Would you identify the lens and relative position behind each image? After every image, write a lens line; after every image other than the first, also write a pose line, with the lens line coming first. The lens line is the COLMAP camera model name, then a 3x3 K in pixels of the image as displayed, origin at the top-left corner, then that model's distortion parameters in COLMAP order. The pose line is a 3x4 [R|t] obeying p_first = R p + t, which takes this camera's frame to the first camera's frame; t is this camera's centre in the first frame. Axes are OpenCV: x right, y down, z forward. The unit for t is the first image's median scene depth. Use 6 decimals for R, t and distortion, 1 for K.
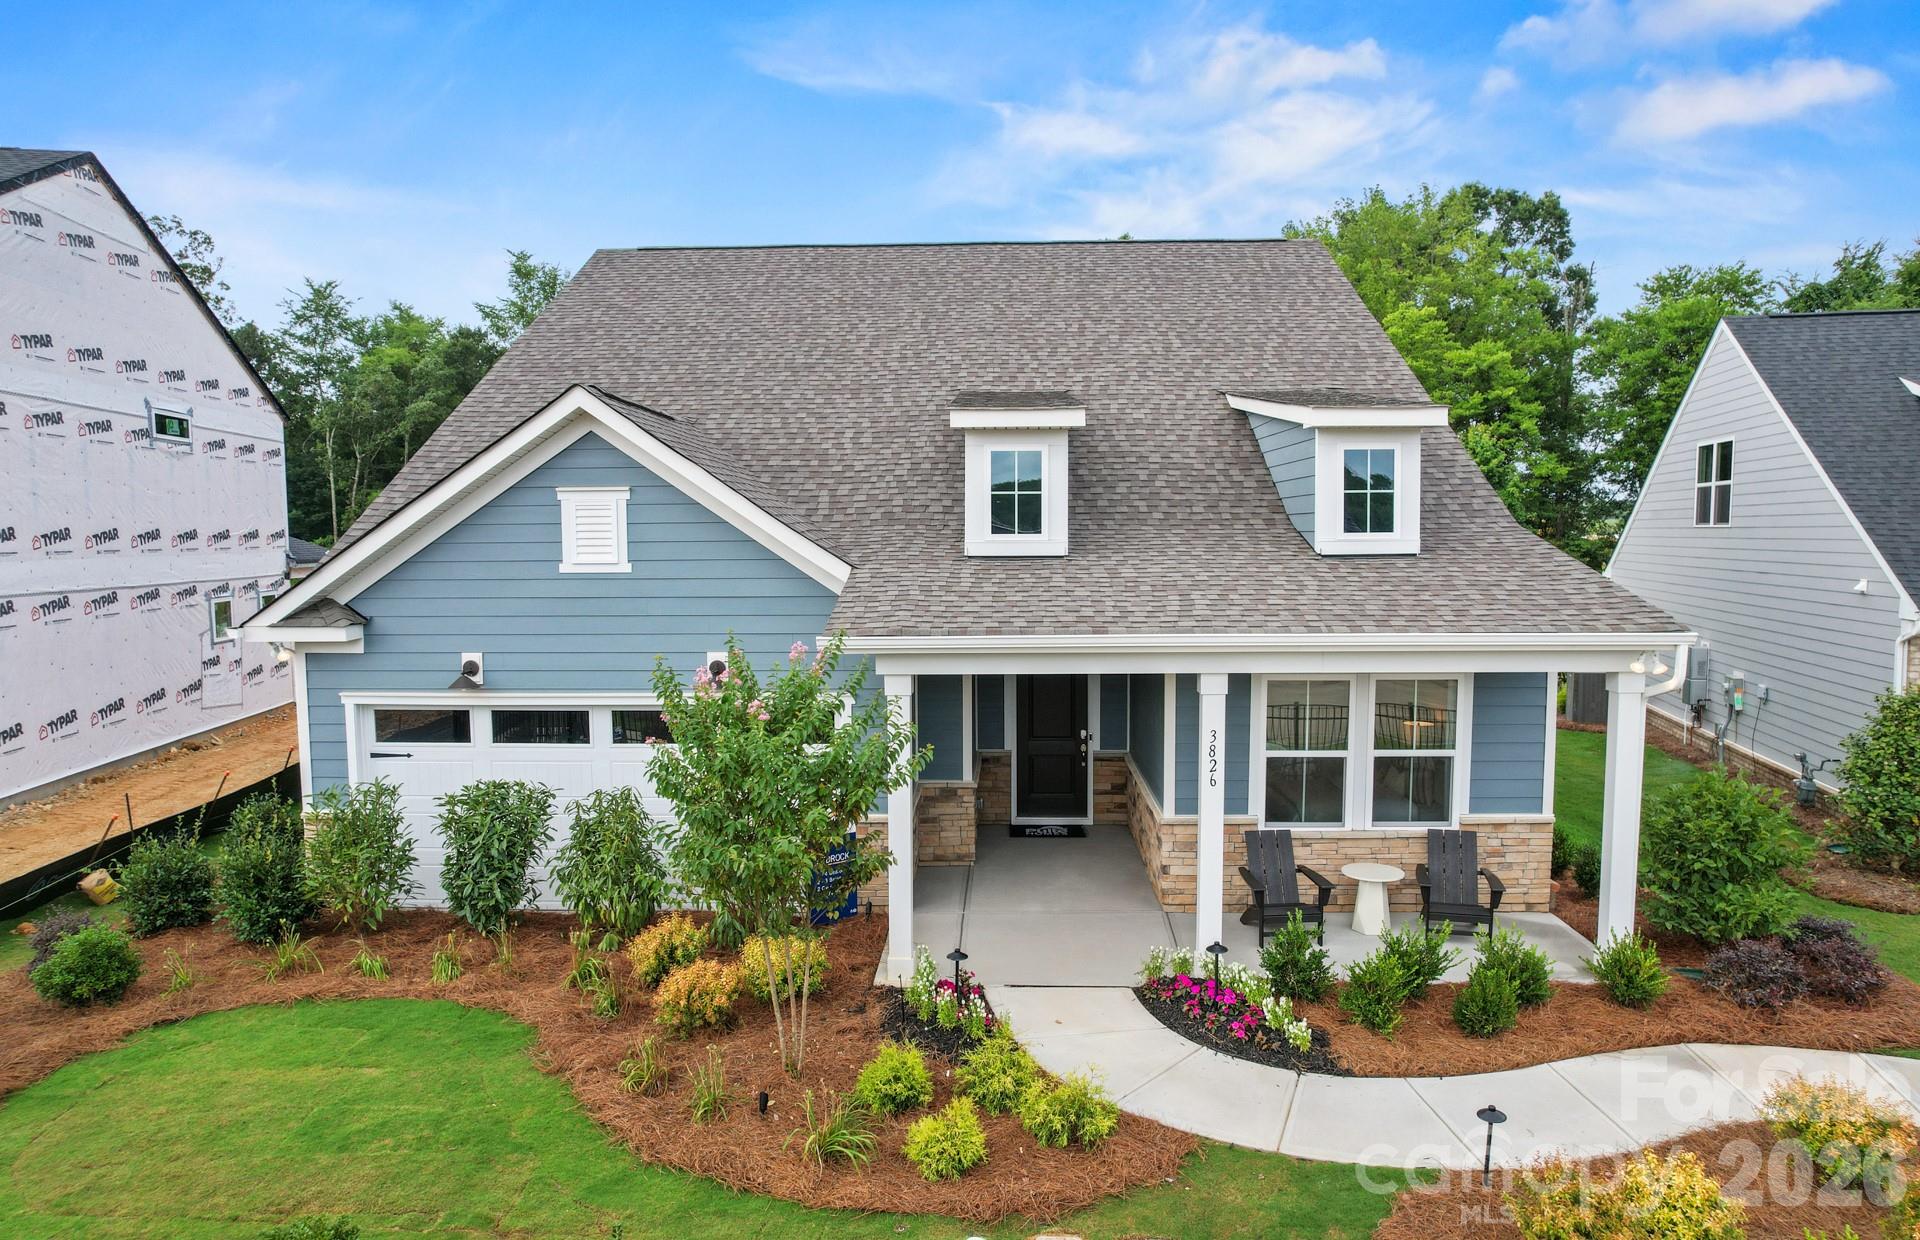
lens RADIAL K [[1227.2, 0, 964.3], [0, 1227.2, 629.5], [0, 0, 1]] dist [-0.072015, 0.061141]
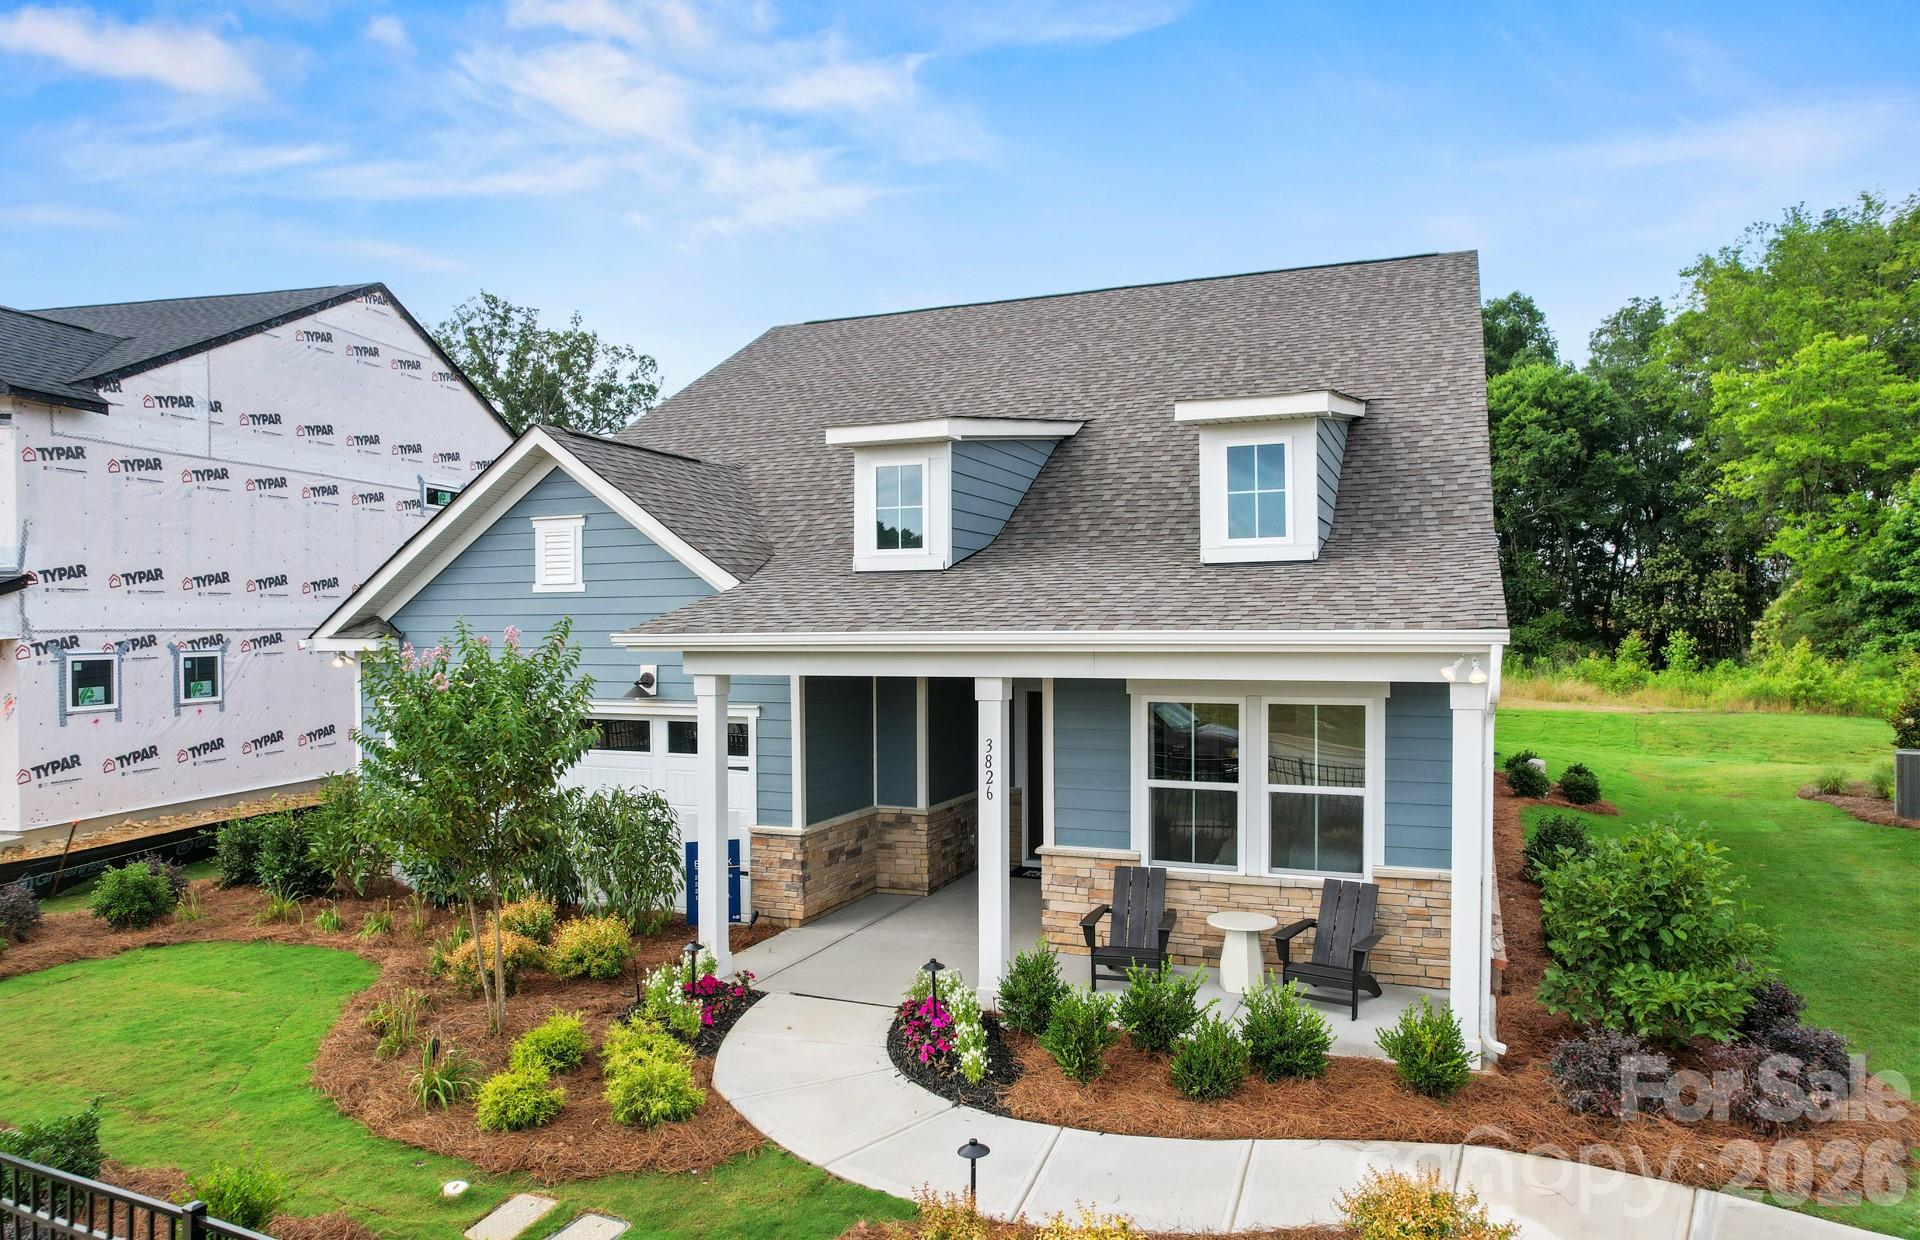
lens RADIAL K [[1227.2, 0, 959.6], [0, 1227.2, 623.6], [0, 0, 1]] dist [-0.072015, 0.061141]
pose [[0.936420, 0.000098, -0.350881, 0.430595], [-0.027539, 0.996936, -0.073217, 0.053443], [0.349798, 0.078225, 0.933553, 0.091335]]
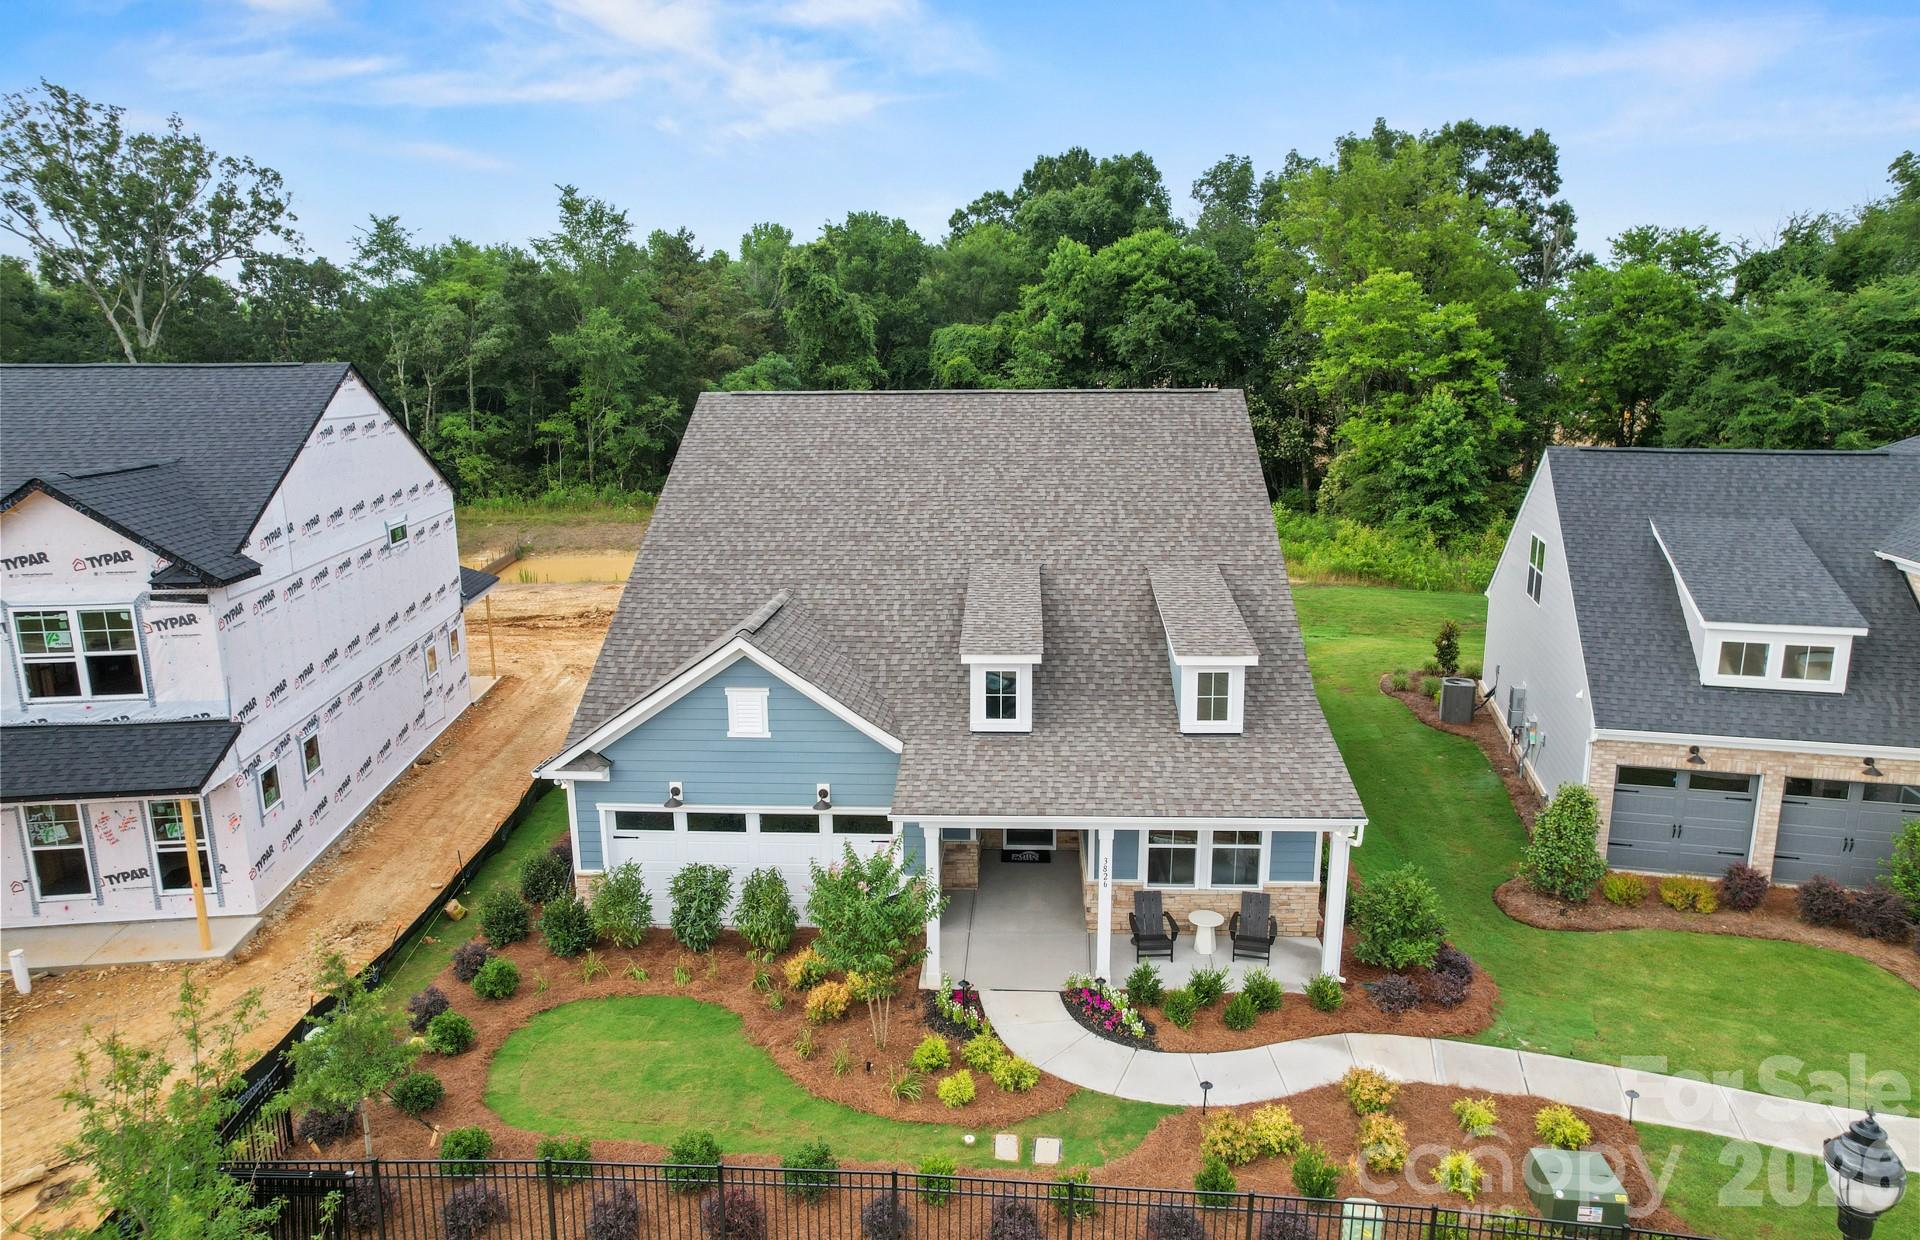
lens RADIAL K [[1227.2, 0, 961.2], [0, 1227.2, 624.5], [0, 0, 1]] dist [-0.072015, 0.061141]
pose [[0.999772, 0.001996, -0.021278, 0.023154], [0.000755, 0.991714, 0.128466, -0.414934], [0.021358, -0.128453, 0.991486, -0.635289]]
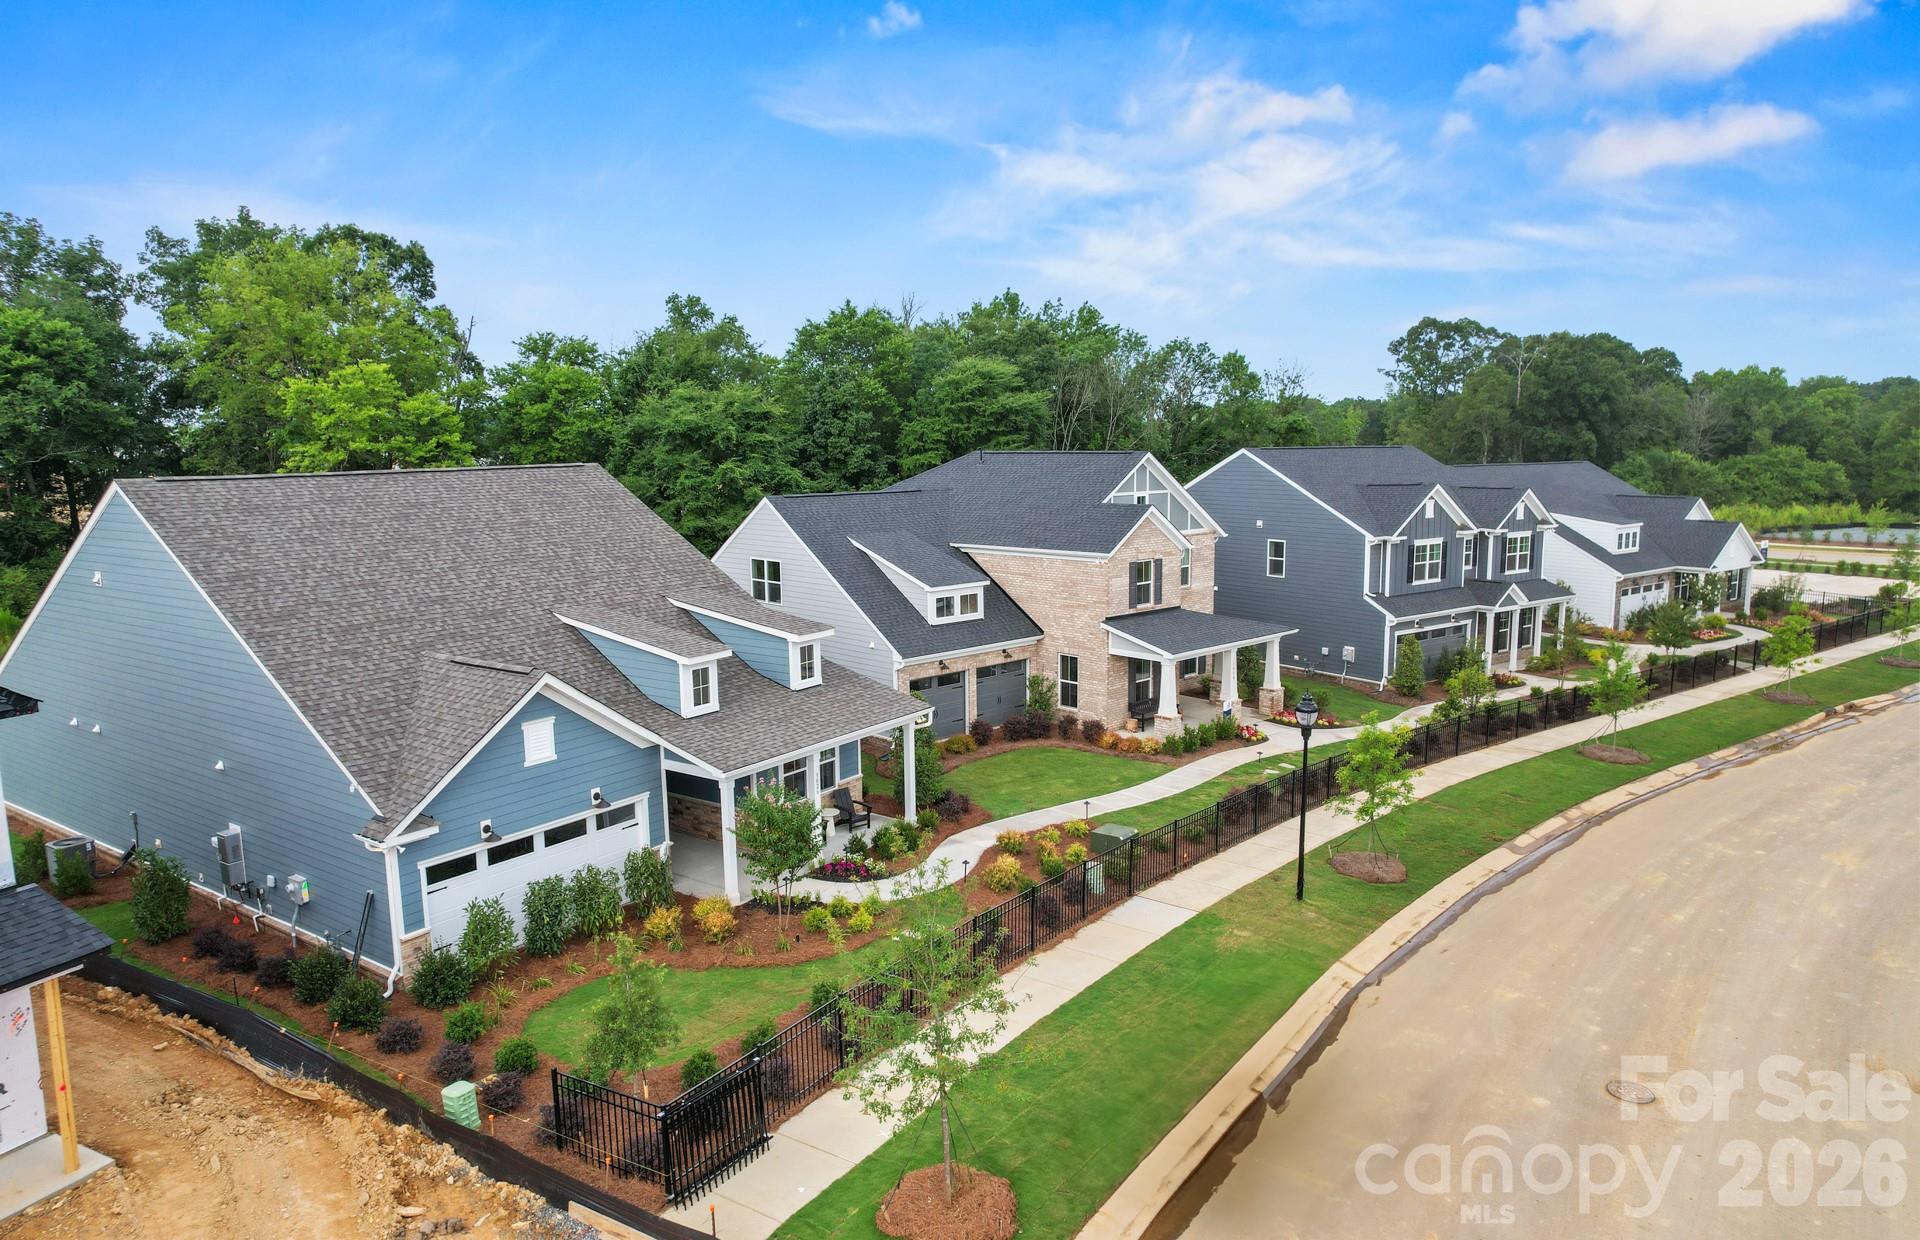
lens RADIAL K [[1227.2, 0, 958.0], [0, 1227.2, 623.3], [0, 0, 1]] dist [-0.072015, 0.061141]
pose [[0.547085, -0.127659, 0.827285, -1.499334], [0.077052, 0.991787, 0.102089, -0.409839], [-0.833523, 0.007893, 0.552428, -0.606609]]
